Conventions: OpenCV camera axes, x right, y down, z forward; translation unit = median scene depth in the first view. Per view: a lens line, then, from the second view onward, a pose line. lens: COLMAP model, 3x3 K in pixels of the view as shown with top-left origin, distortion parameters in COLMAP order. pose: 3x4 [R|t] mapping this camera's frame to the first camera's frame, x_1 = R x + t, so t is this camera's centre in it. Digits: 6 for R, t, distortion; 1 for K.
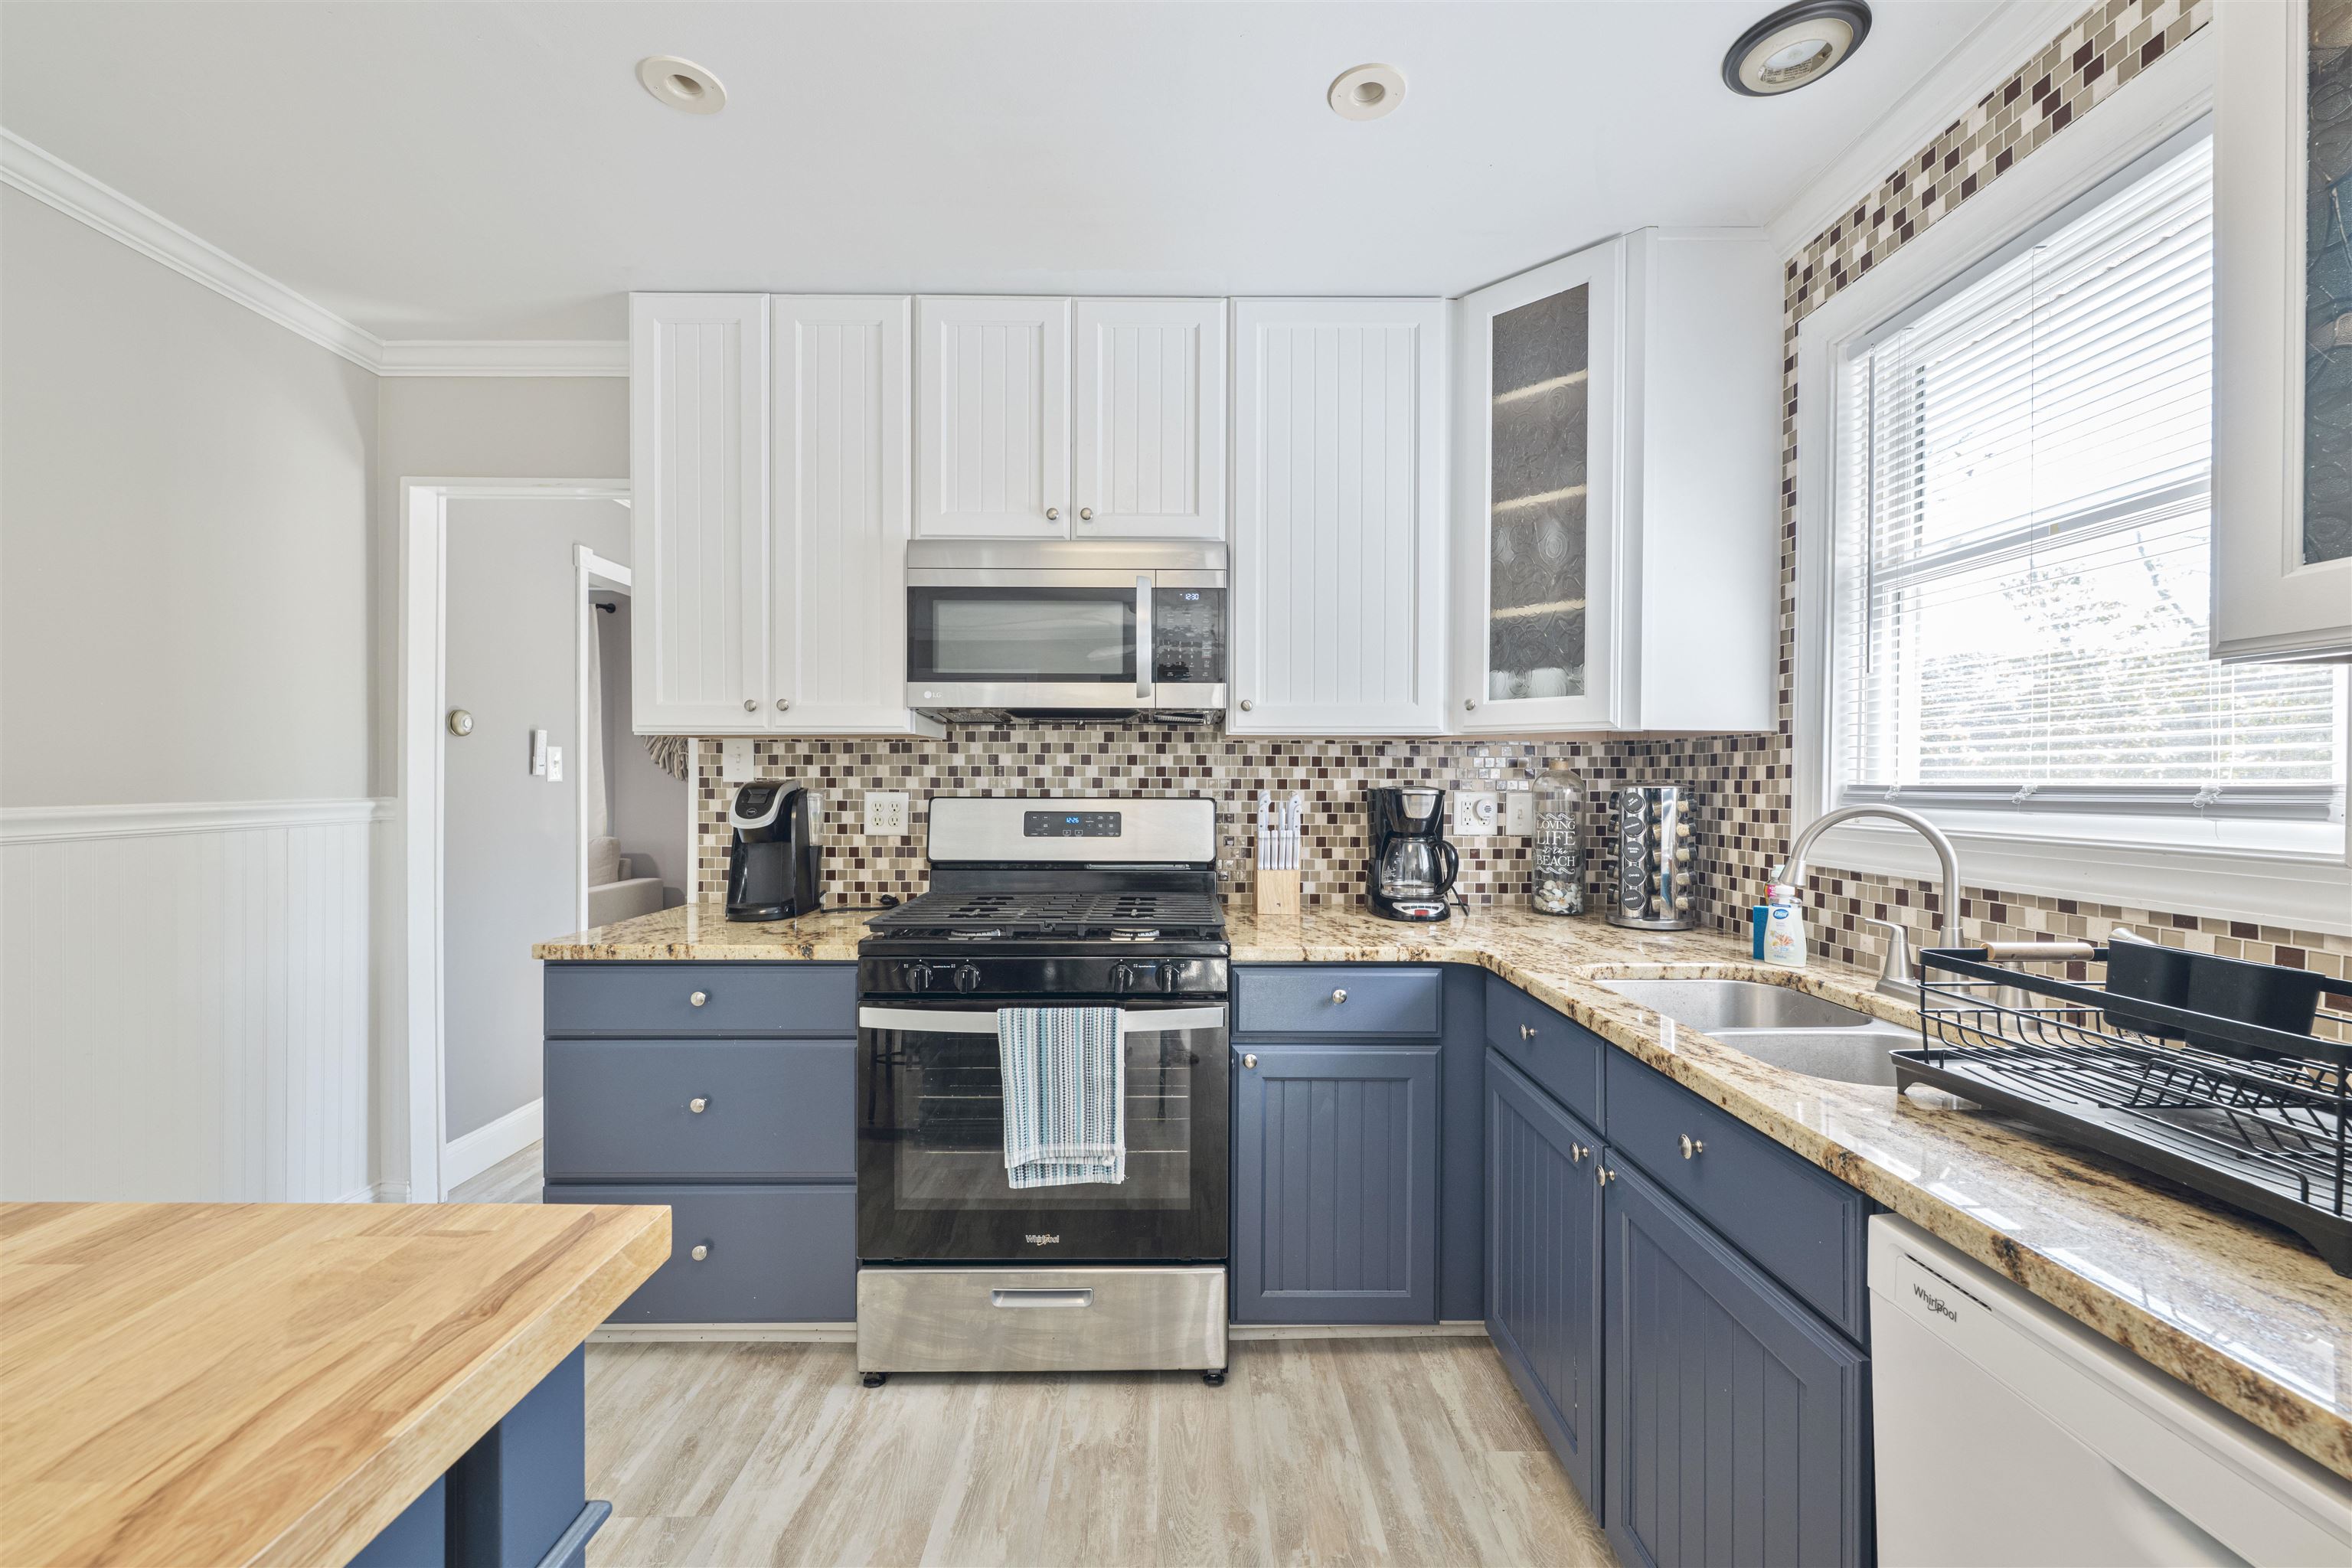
lens RADIAL K [[931.2, 0, 1193.7], [0, 931.2, 783.5], [0, 0, 1]] dist [0.001343, -0.000058]
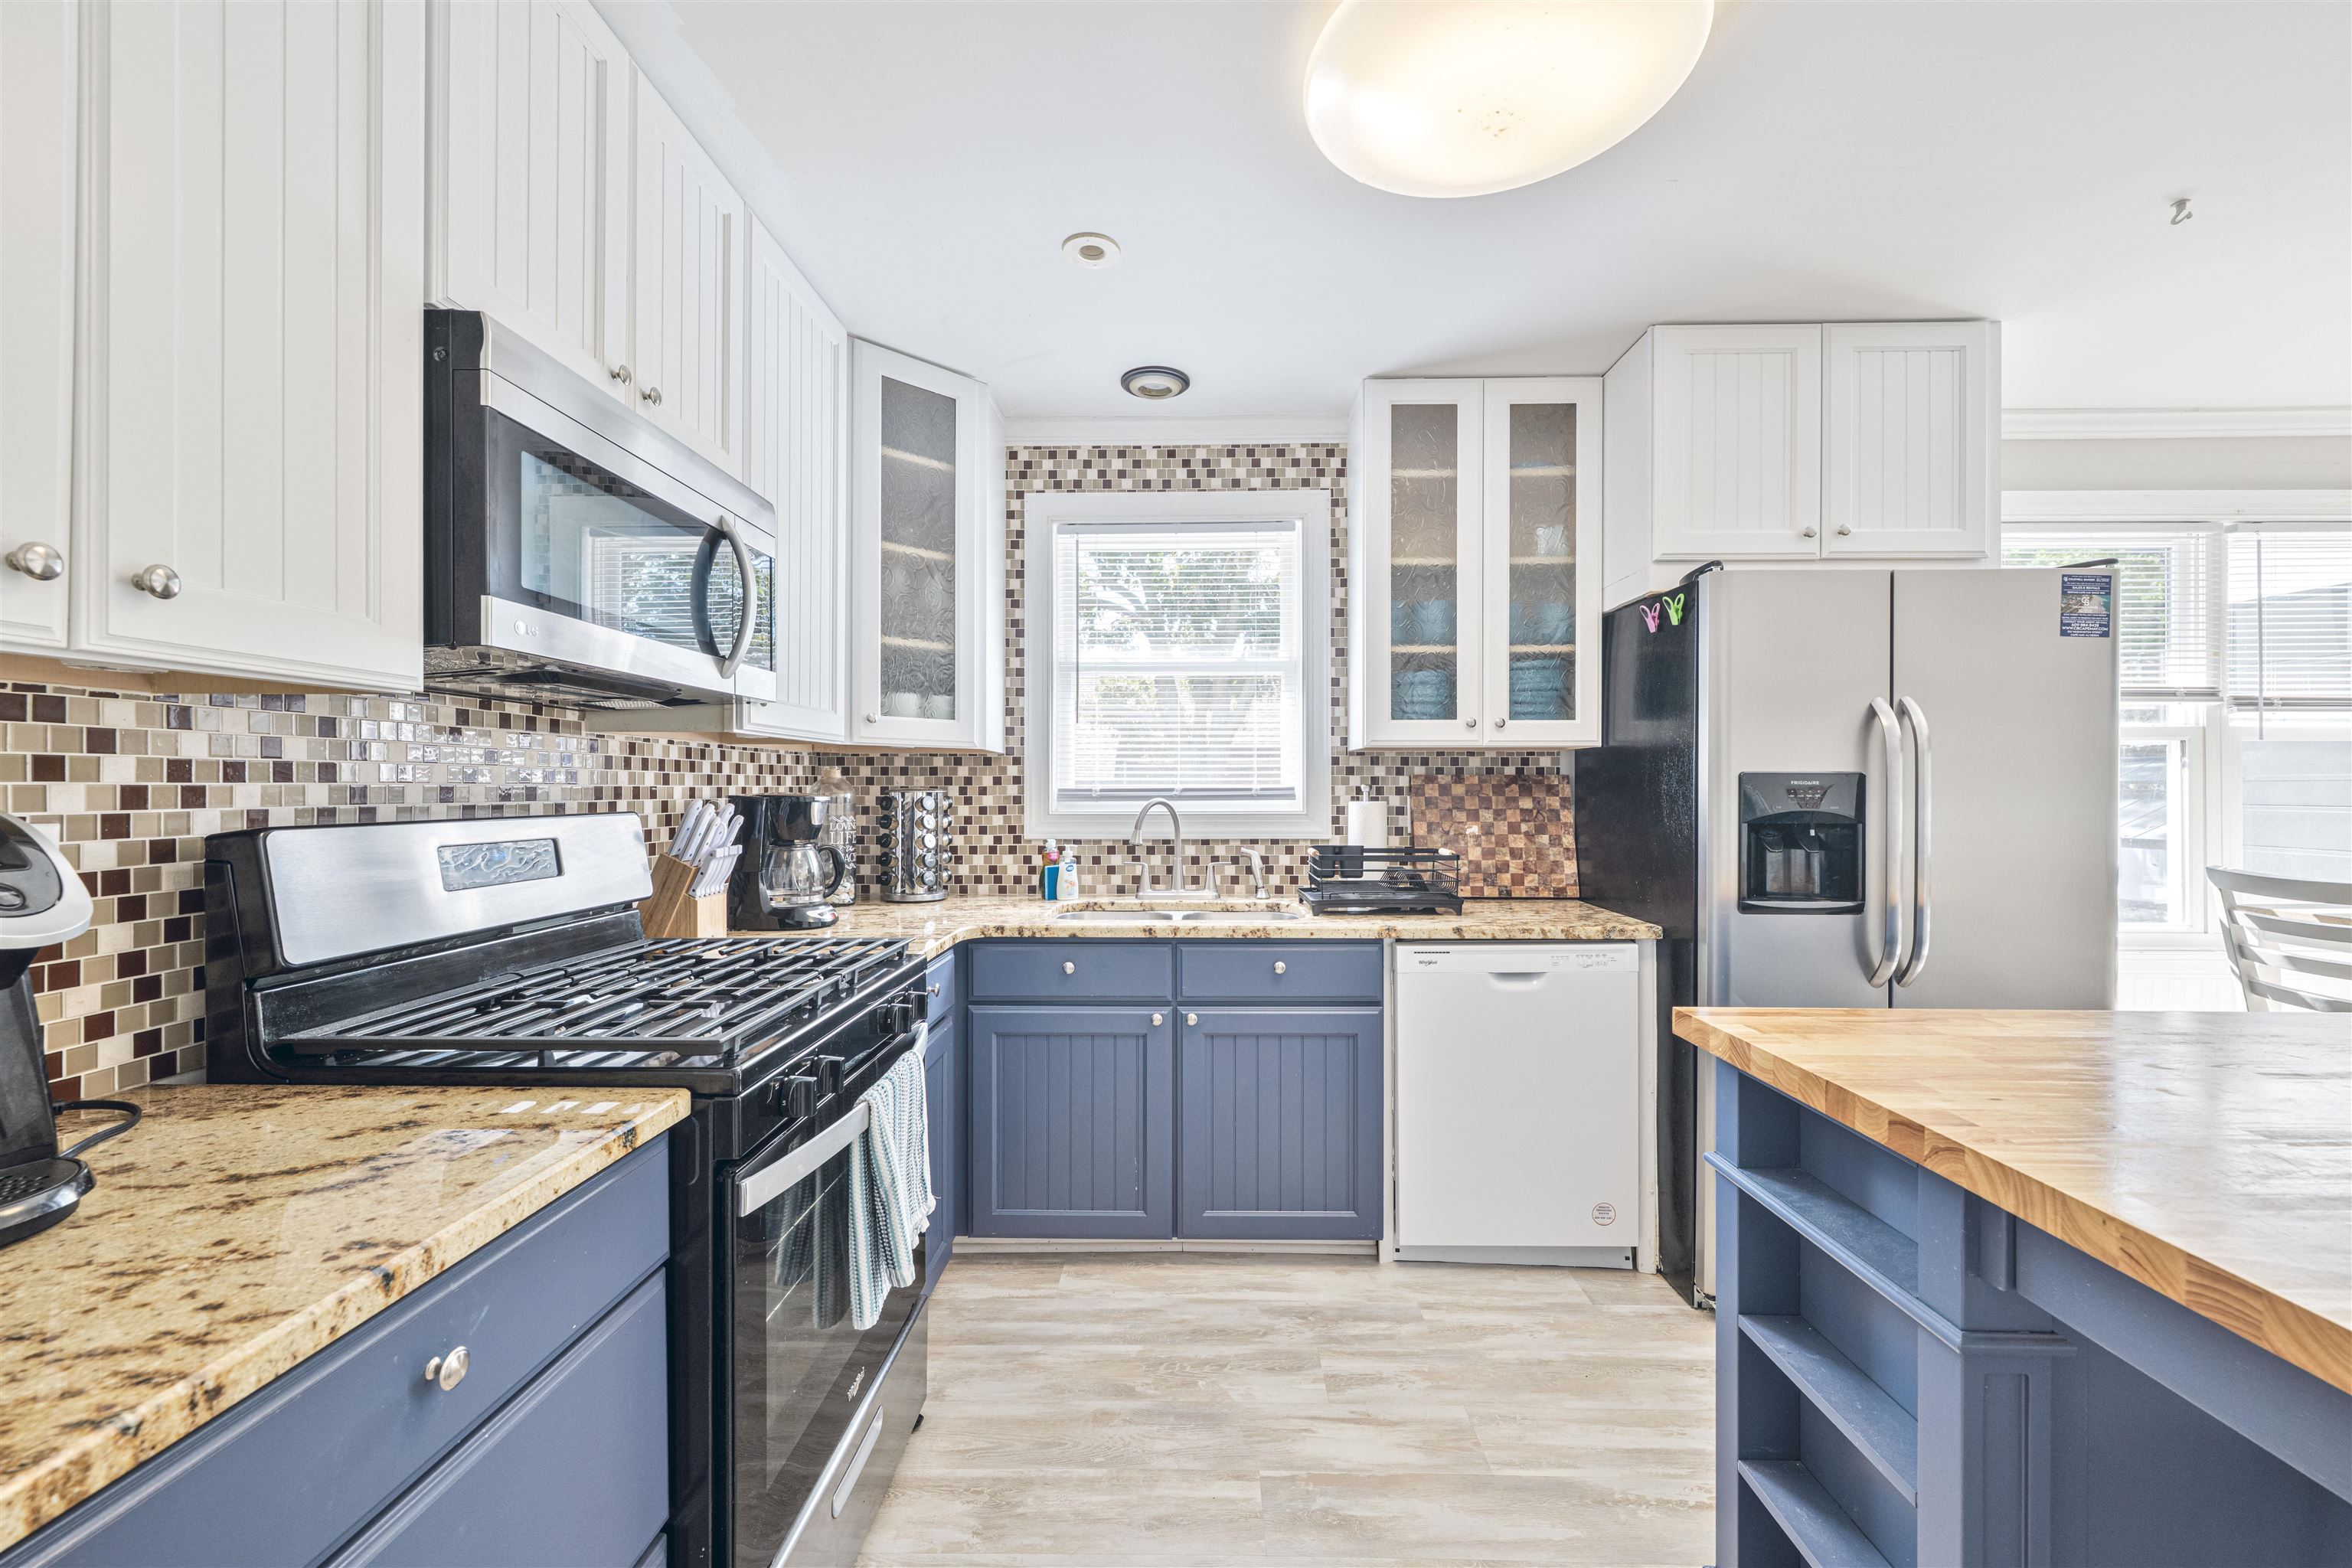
lens RADIAL K [[931.2, 0, 1162.9], [0, 931.2, 789.6], [0, 0, 1]] dist [0.001343, -0.000058]
pose [[0.048001, -0.006399, 0.998827, -0.787159], [0.006071, 0.999963, 0.006114, -0.004893], [-0.998829, 0.005770, 0.048038, 0.607122]]
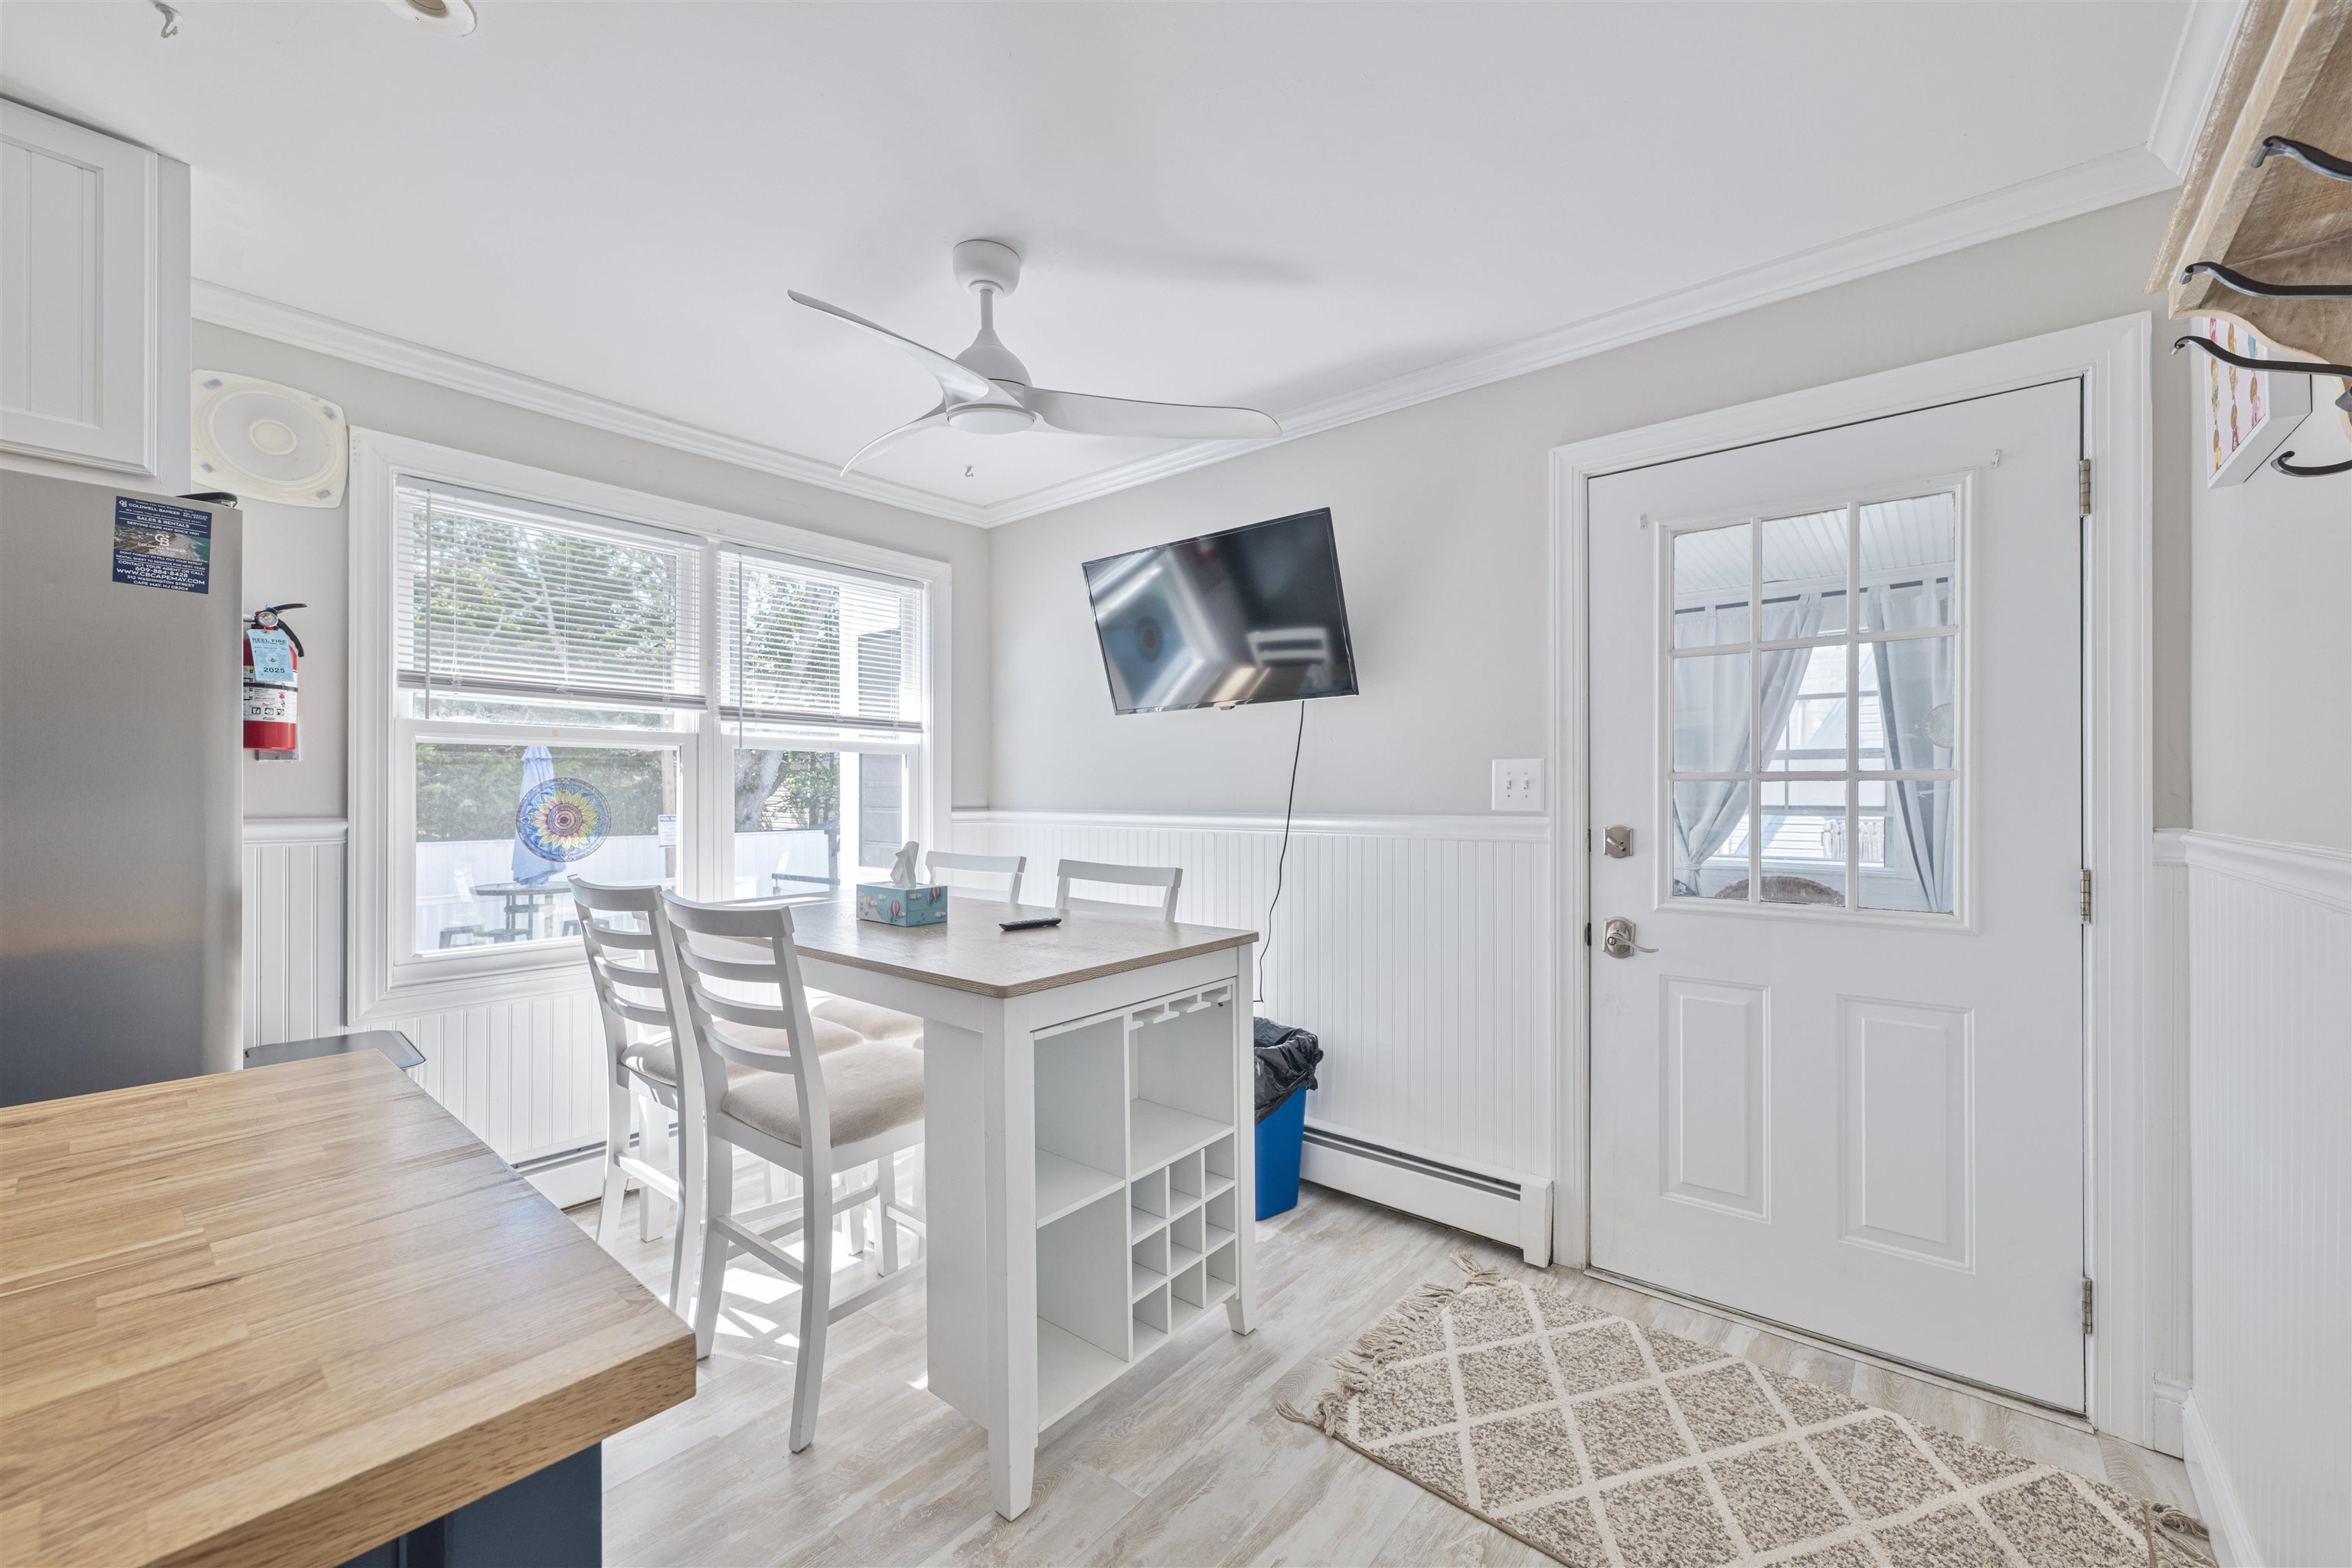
lens RADIAL K [[931.2, 0, 1179.5], [0, 931.2, 797.9], [0, 0, 1]] dist [0.001343, -0.000058]
pose [[-0.750490, -0.007956, 0.660834, -0.832636], [0.000593, 0.999919, 0.012712, 0.000699], [-0.660882, 0.009933, -0.750424, -0.253715]]
